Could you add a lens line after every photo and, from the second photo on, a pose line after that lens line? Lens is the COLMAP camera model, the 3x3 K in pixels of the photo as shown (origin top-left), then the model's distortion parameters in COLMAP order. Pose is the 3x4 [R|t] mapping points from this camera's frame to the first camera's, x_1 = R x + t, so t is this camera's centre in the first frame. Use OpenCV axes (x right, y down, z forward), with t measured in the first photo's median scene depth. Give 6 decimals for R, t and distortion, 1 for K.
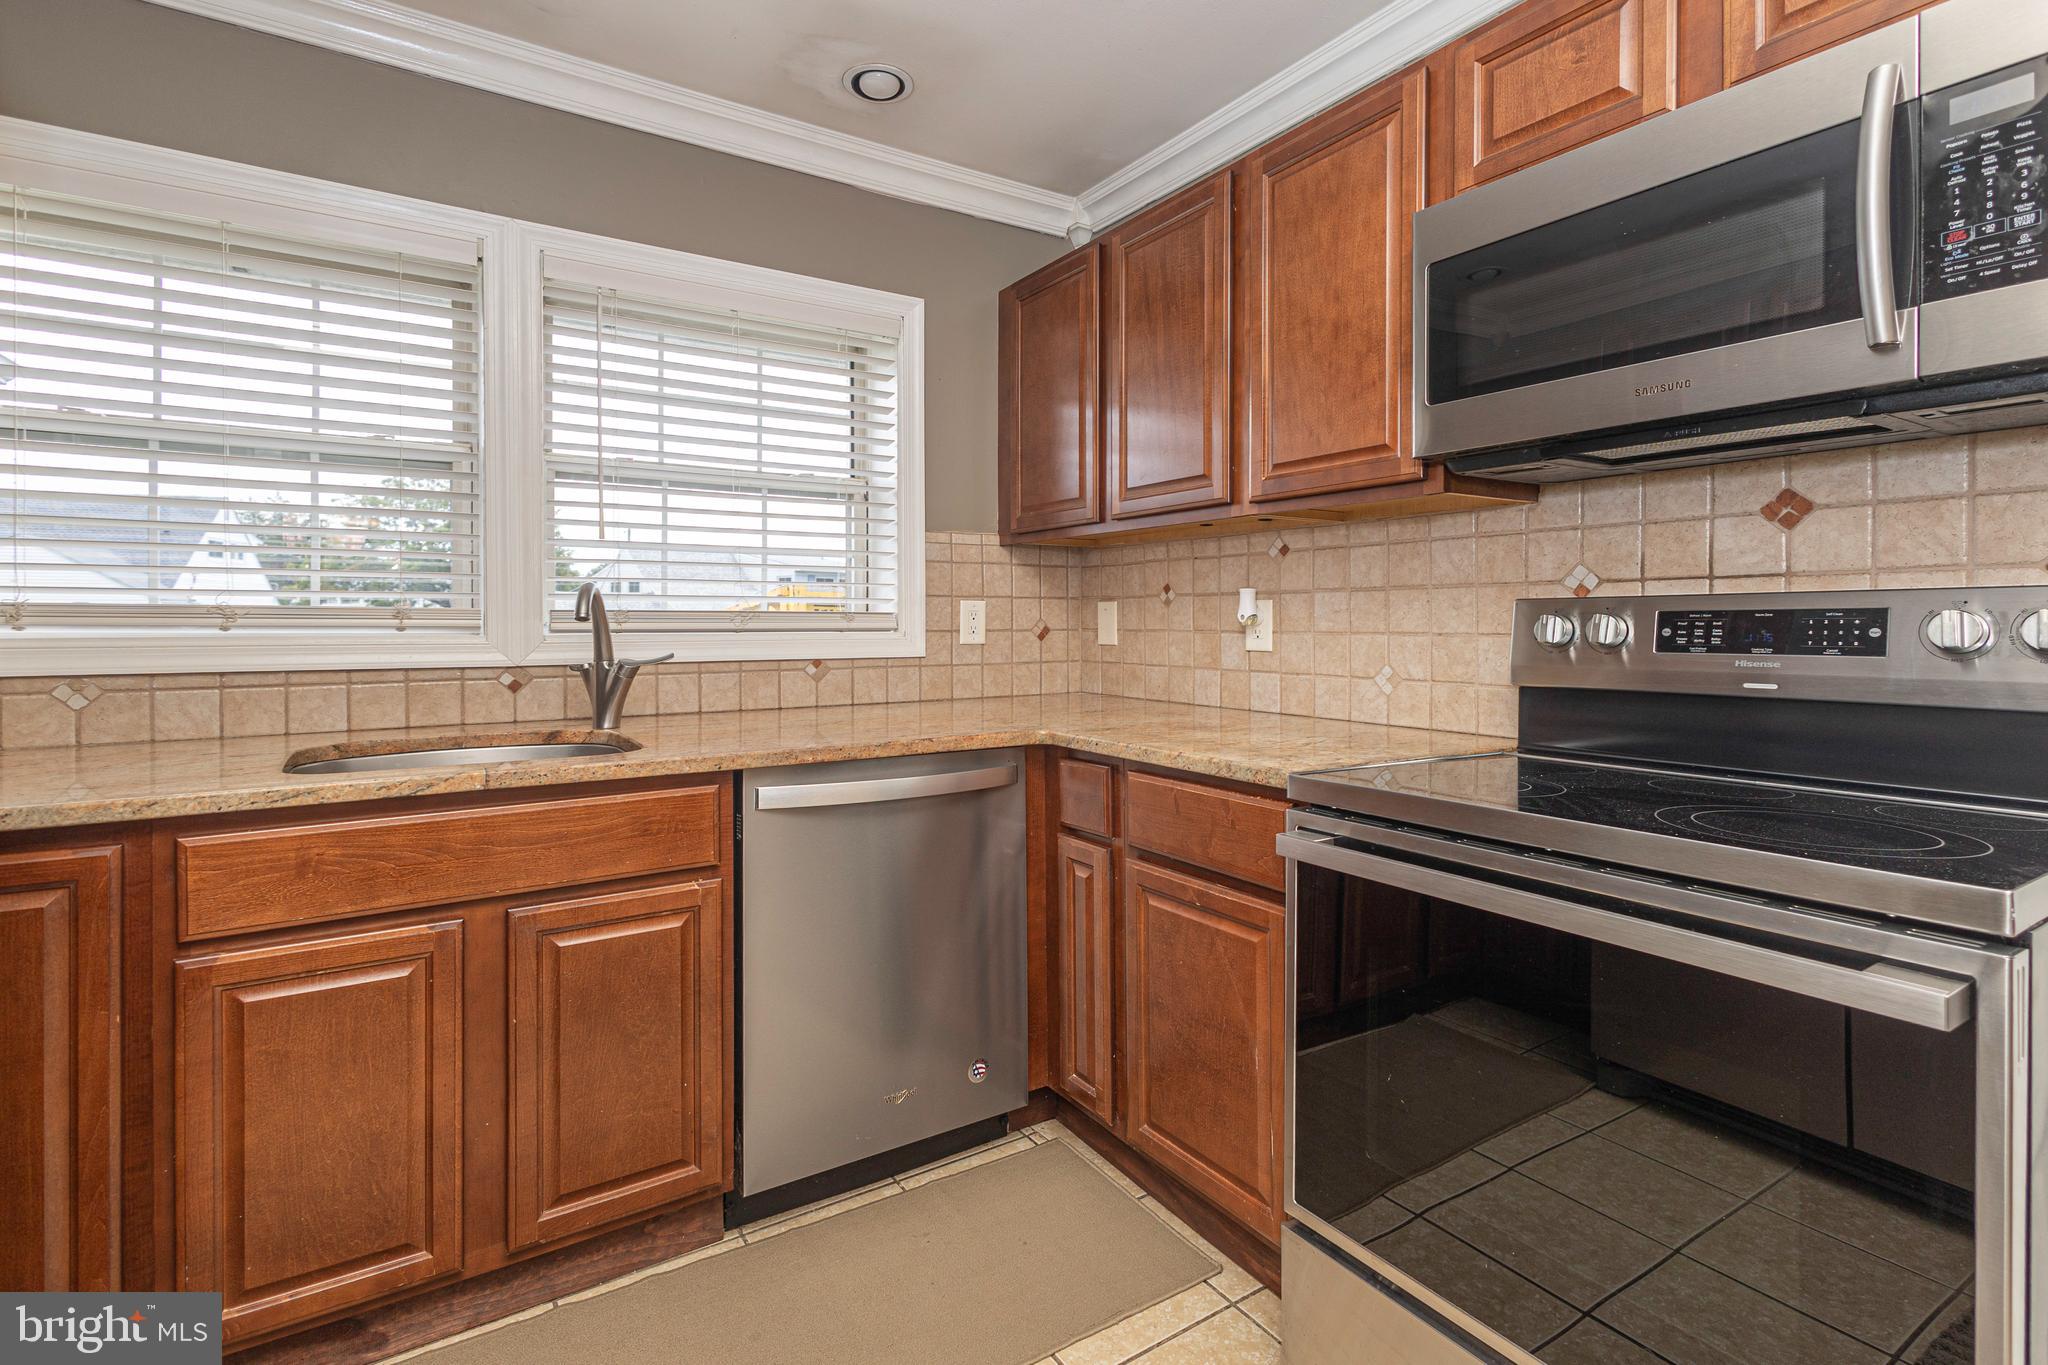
lens RADIAL K [[948.0, 0, 1023.8], [0, 948.0, 643.2], [0, 0, 1]] dist [0.002443, -0.000497]
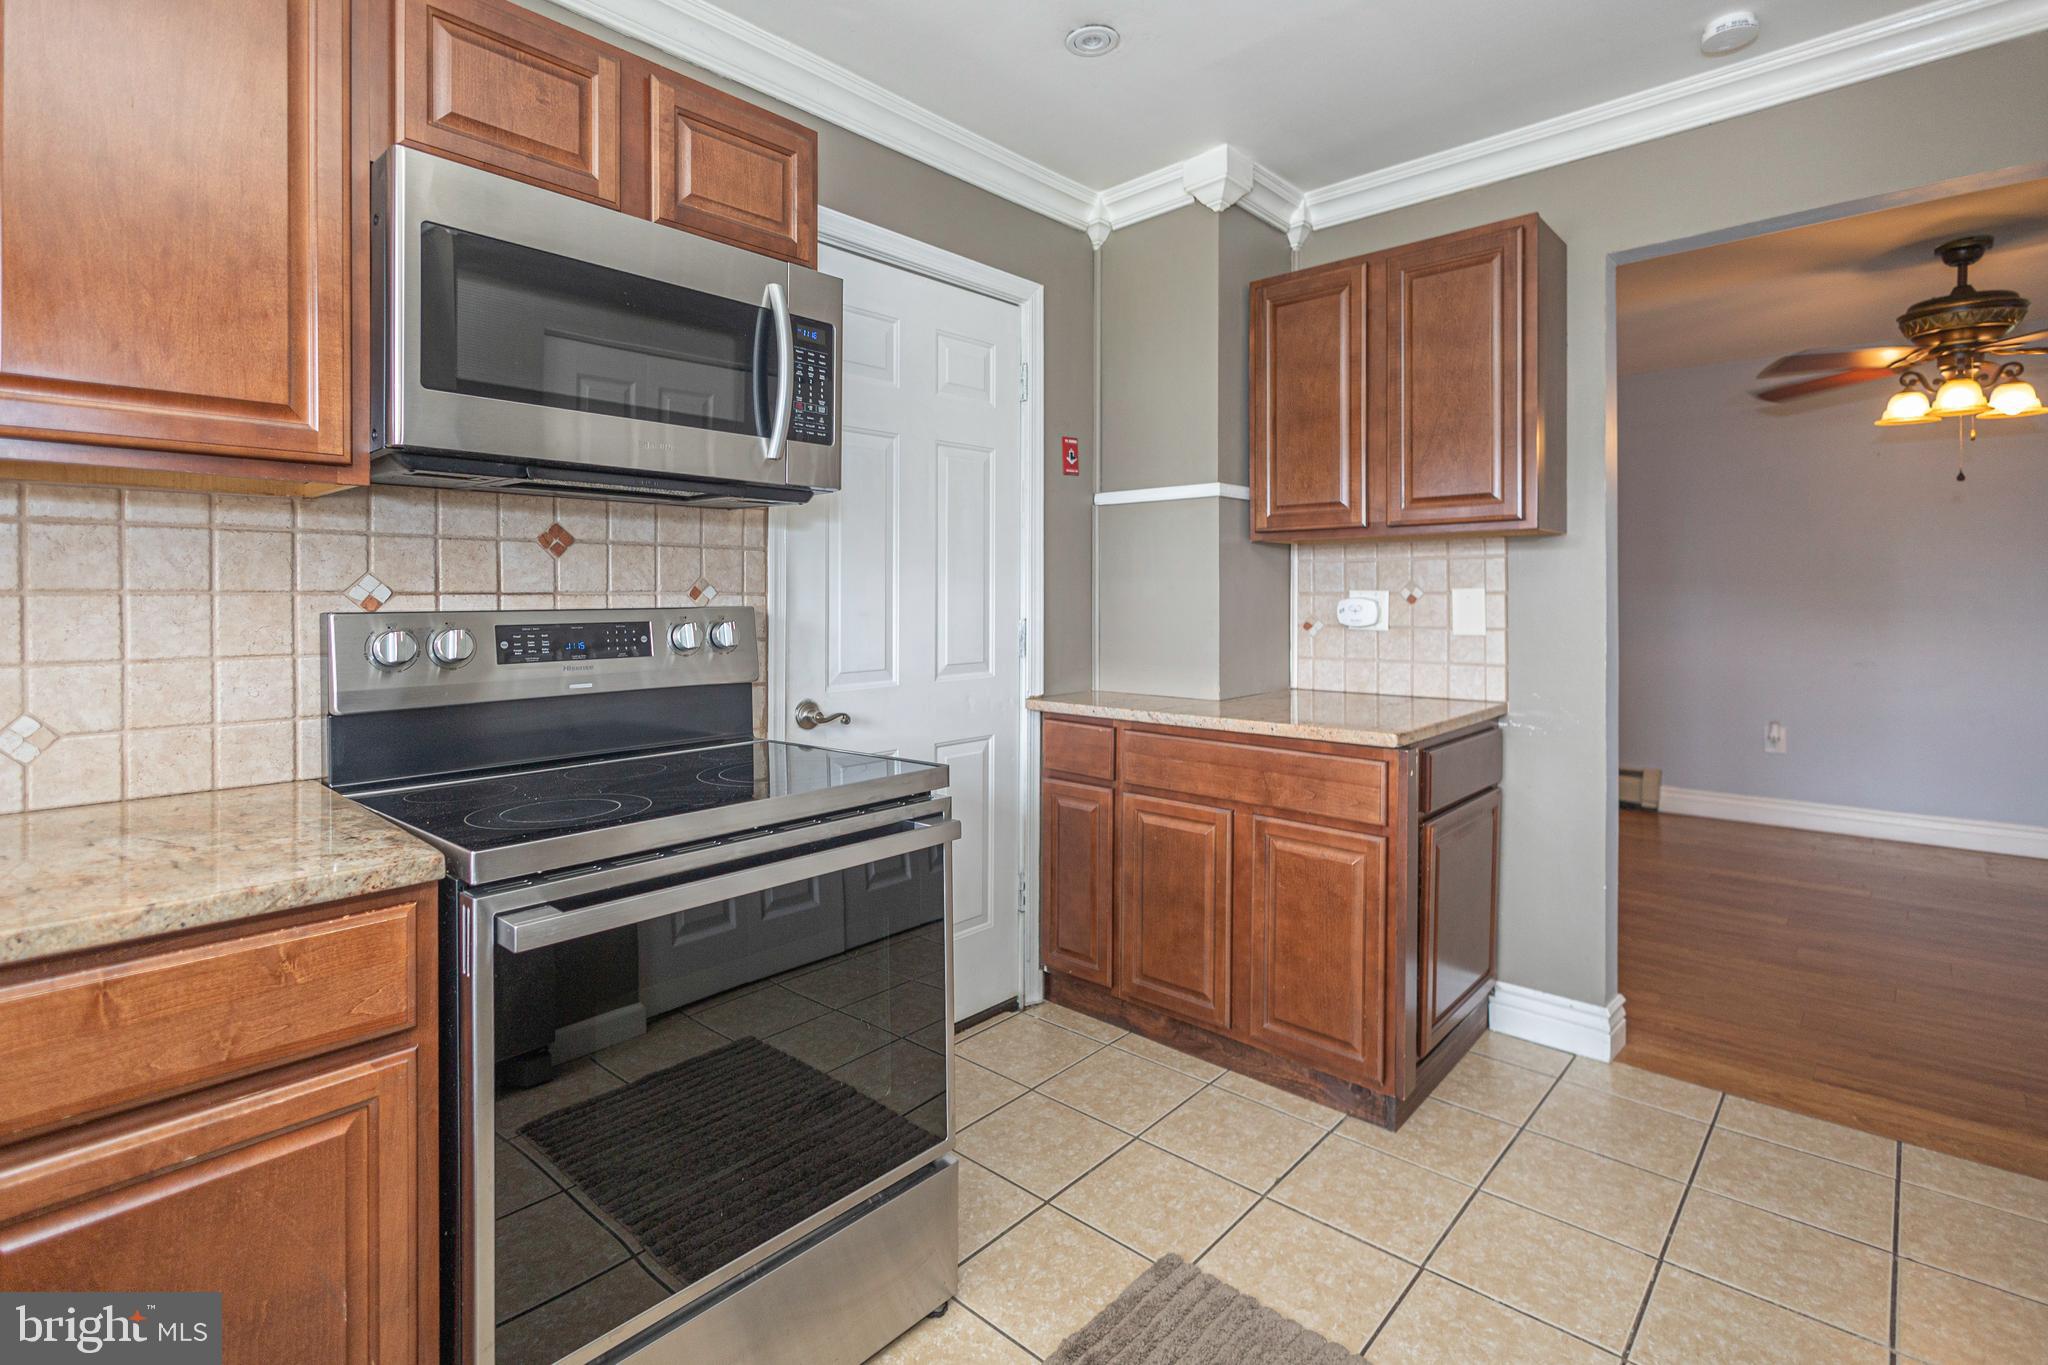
lens RADIAL K [[983.8, 0, 1026.4], [0, 983.8, 613.3], [0, 0, 1]] dist [0.000831, -0.000123]
pose [[-0.249492, -0.013090, 0.968288, -0.501658], [0.024072, 0.999516, 0.019715, -0.050376], [-0.968078, 0.028228, -0.249056, 0.641724]]
